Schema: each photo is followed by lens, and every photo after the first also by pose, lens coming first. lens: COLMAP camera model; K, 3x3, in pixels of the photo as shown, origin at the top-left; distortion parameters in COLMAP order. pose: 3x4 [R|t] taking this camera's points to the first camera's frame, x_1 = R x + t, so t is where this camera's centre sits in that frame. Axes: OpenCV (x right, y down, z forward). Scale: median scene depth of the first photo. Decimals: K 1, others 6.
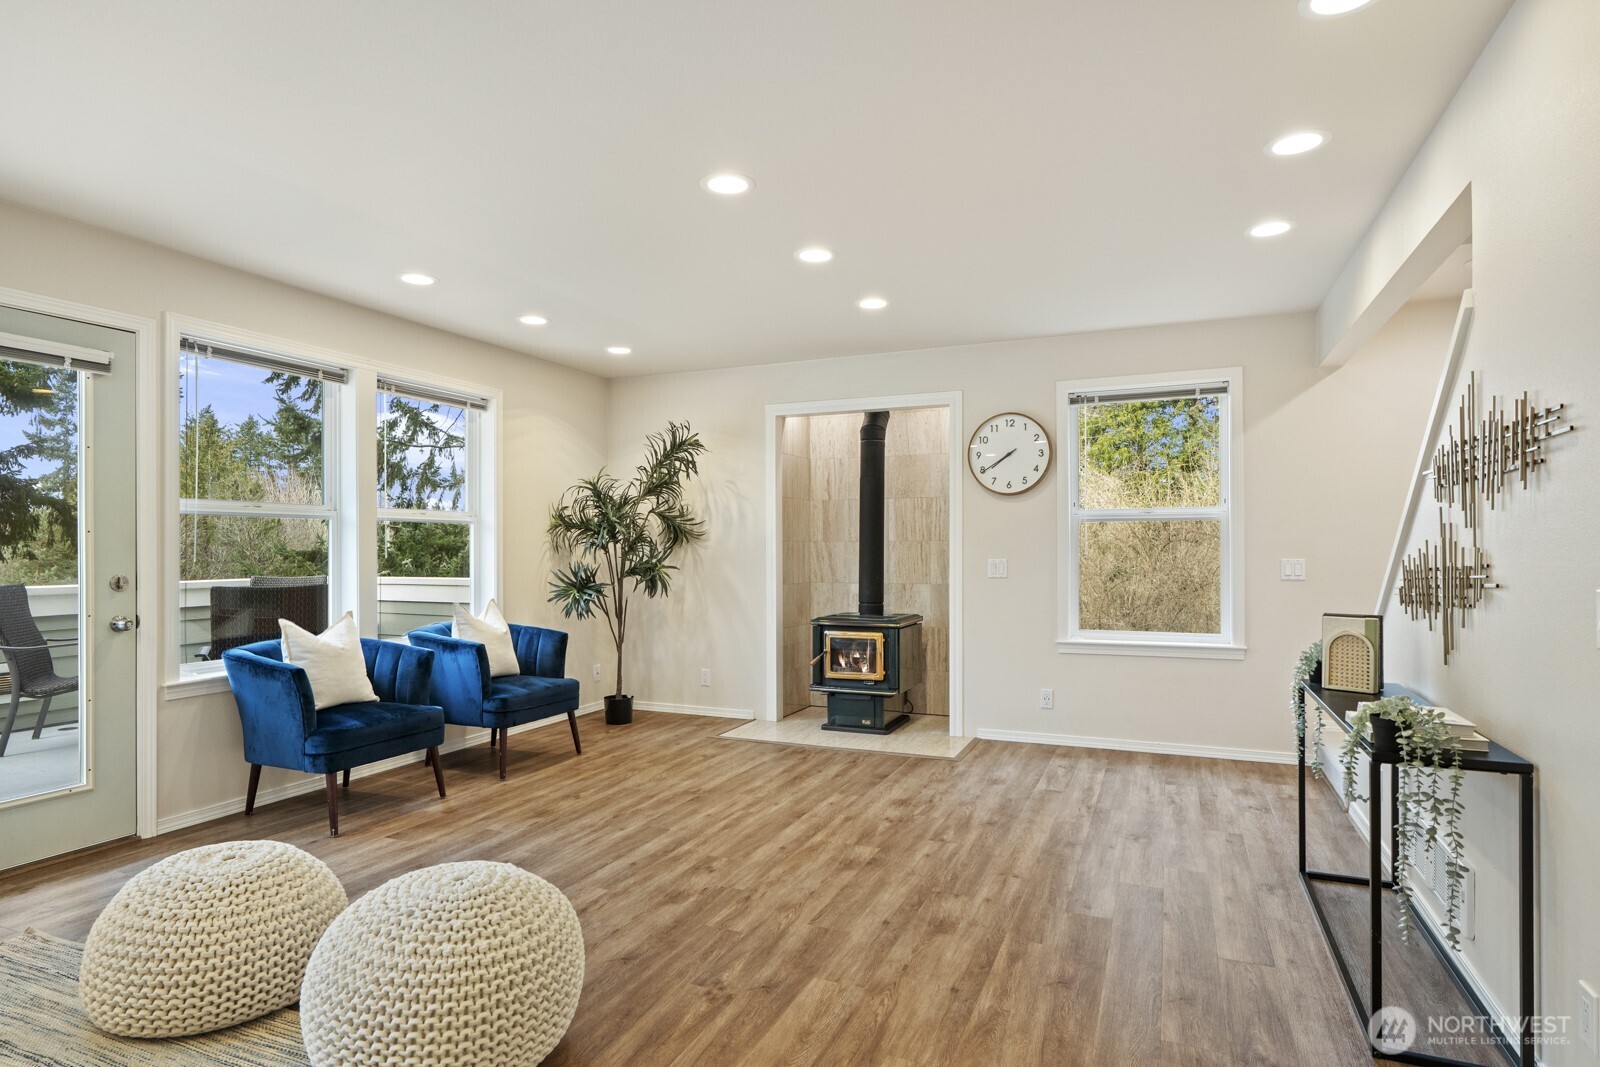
lens RADIAL K [[866.7, 0, 793.2], [0, 866.7, 546.9], [0, 0, 1]] dist [-0.004102, -0.000109]
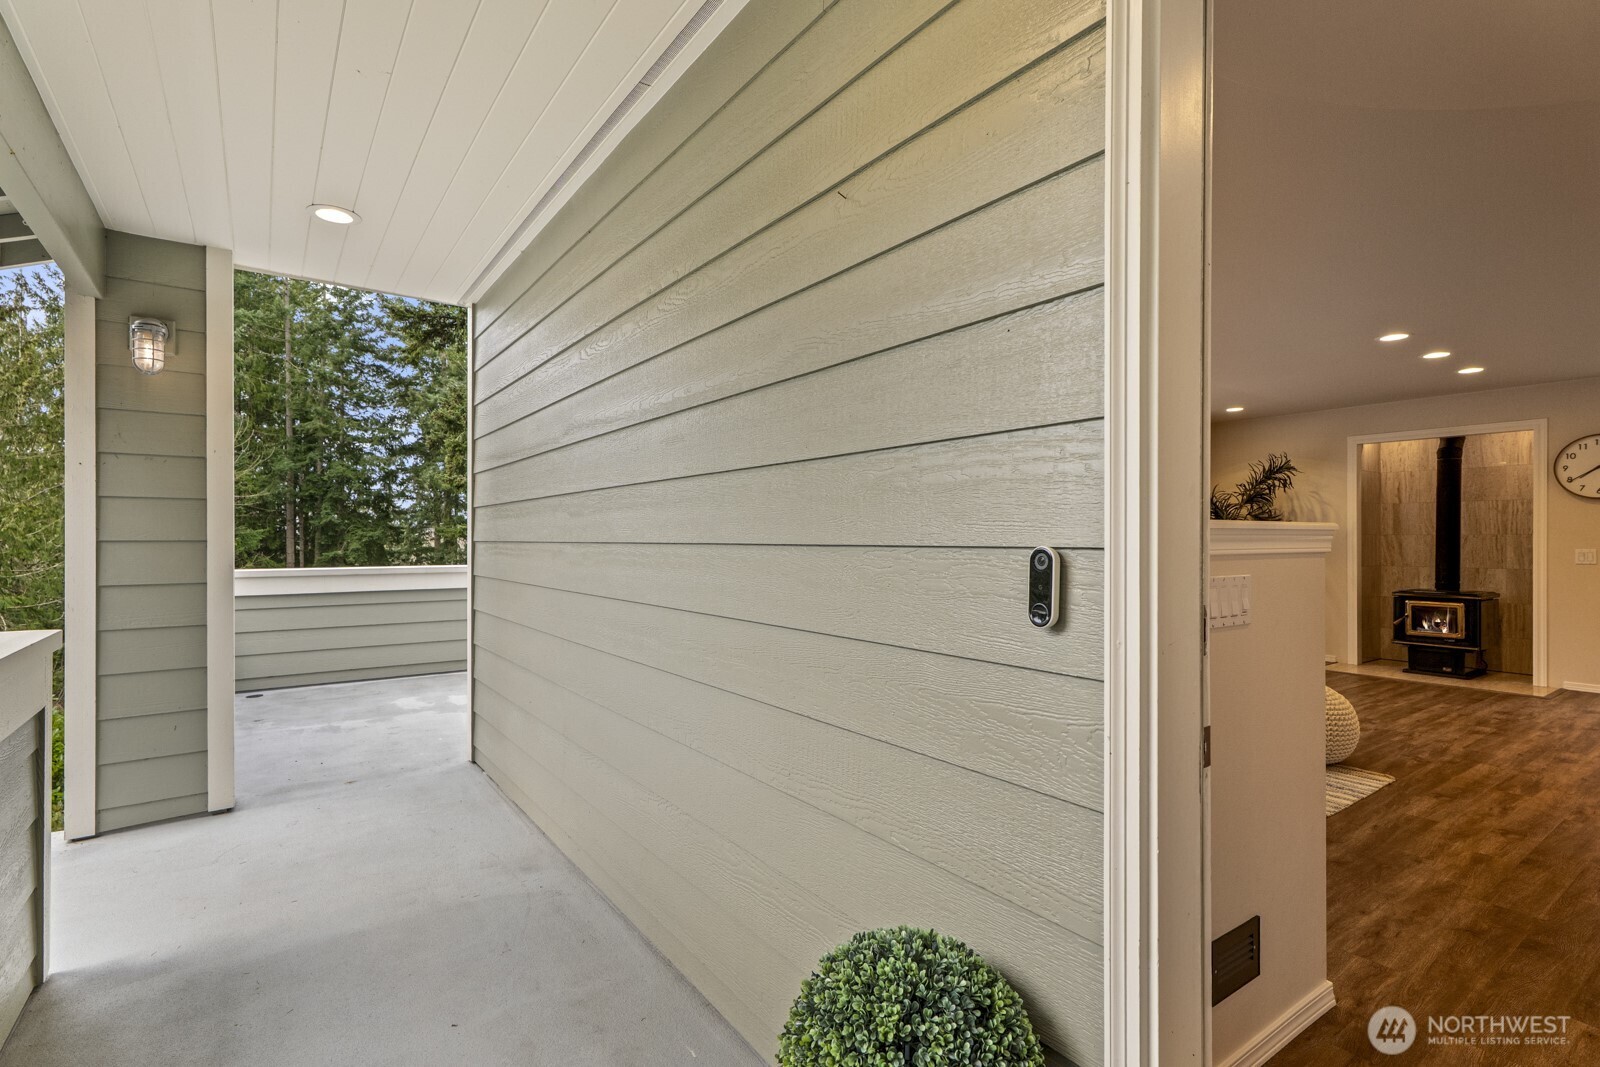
lens RADIAL K [[741.3, 0, 793.3], [0, 741.3, 535.8], [0, 0, 1]] dist [-0.000232, 0.000199]
pose [[0.850380, 0.002012, -0.526165, -0.221937], [-0.002336, 0.999997, 0.000048, -0.003891], [0.526163, 0.001188, 0.850383, -0.657349]]
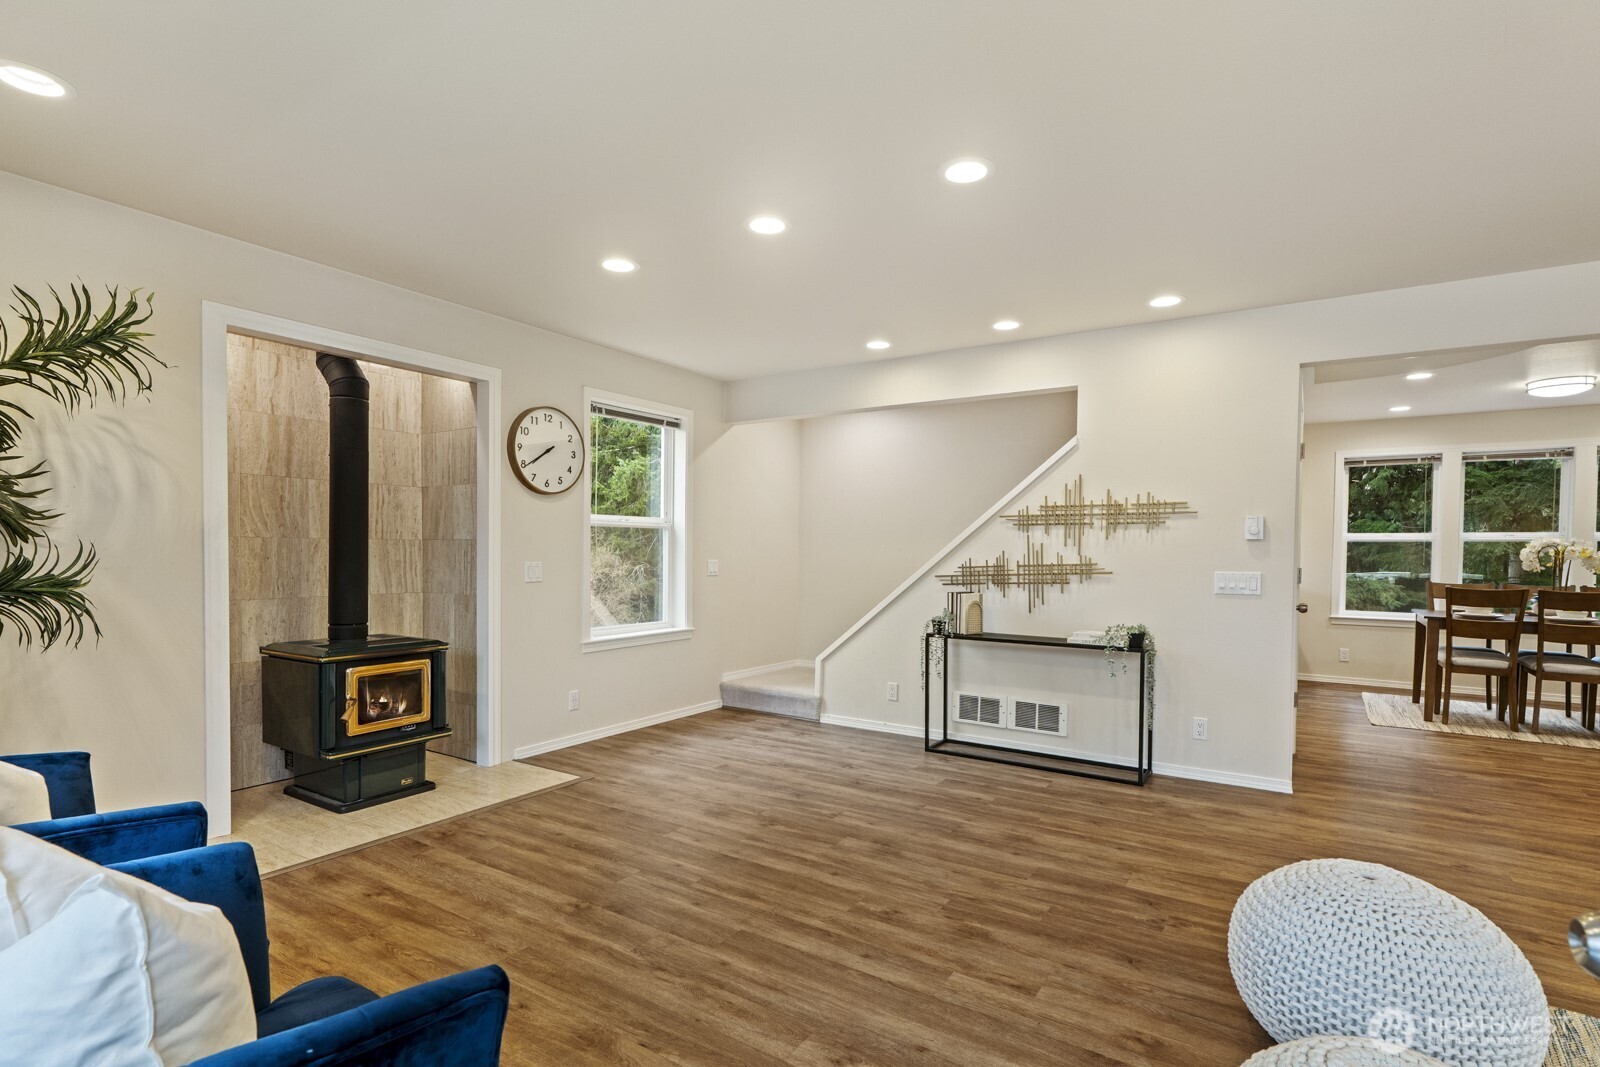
lens RADIAL K [[777.3, 0, 797.0], [0, 777.3, 568.9], [0, 0, 1]] dist [-0.001208, 0.000093]
pose [[0.178162, -0.015466, 0.983880, -0.653429], [-0.006538, 0.999836, 0.016901, 0.006408], [-0.983979, -0.009444, 0.178032, 0.703789]]
